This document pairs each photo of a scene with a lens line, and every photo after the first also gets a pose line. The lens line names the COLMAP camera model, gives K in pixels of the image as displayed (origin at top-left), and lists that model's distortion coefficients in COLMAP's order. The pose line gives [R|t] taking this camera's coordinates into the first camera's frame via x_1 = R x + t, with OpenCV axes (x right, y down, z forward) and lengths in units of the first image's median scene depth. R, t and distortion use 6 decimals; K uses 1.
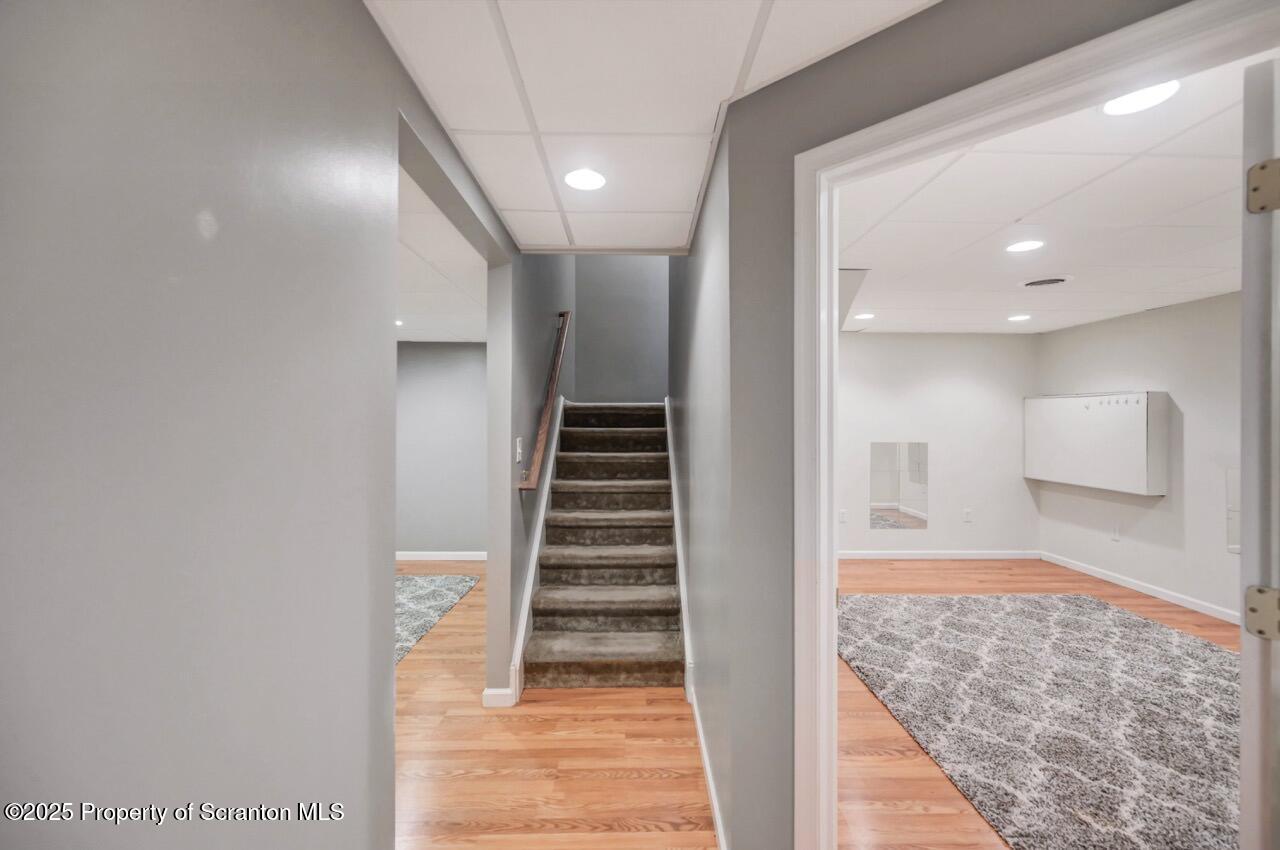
lens RADIAL K [[518.6, 0, 640.0], [0, 518.6, 425.0], [0, 0, 1]] dist [-0.000063, 0.000020]
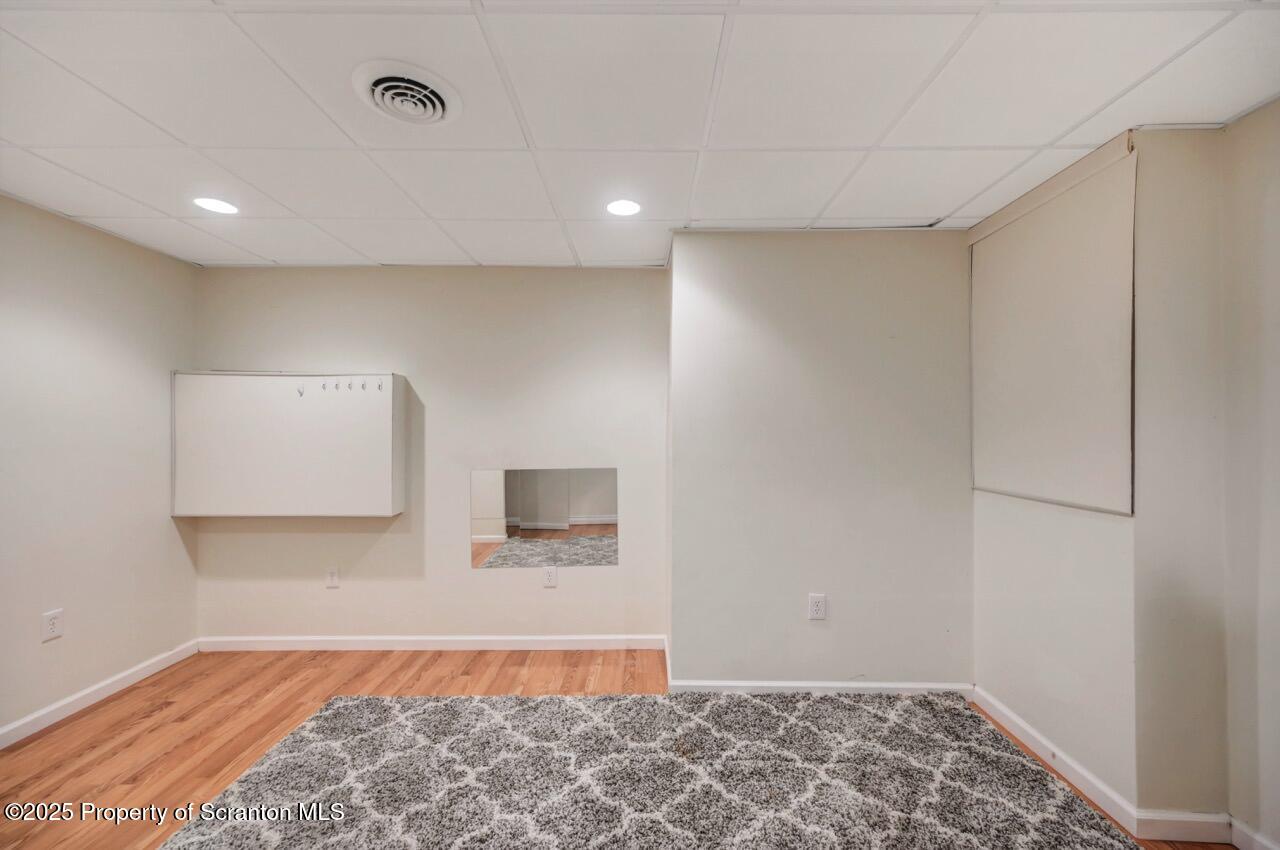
lens RADIAL K [[506.9, 0, 645.2], [0, 506.9, 433.3], [0, 0, 1]] dist [-0.000469, 0.000332]
pose [[0.018938, 0.000727, 0.999820, 0.271006], [0.006497, 0.999979, -0.000850, 0.021303], [-0.999800, 0.006512, 0.018933, 0.621564]]
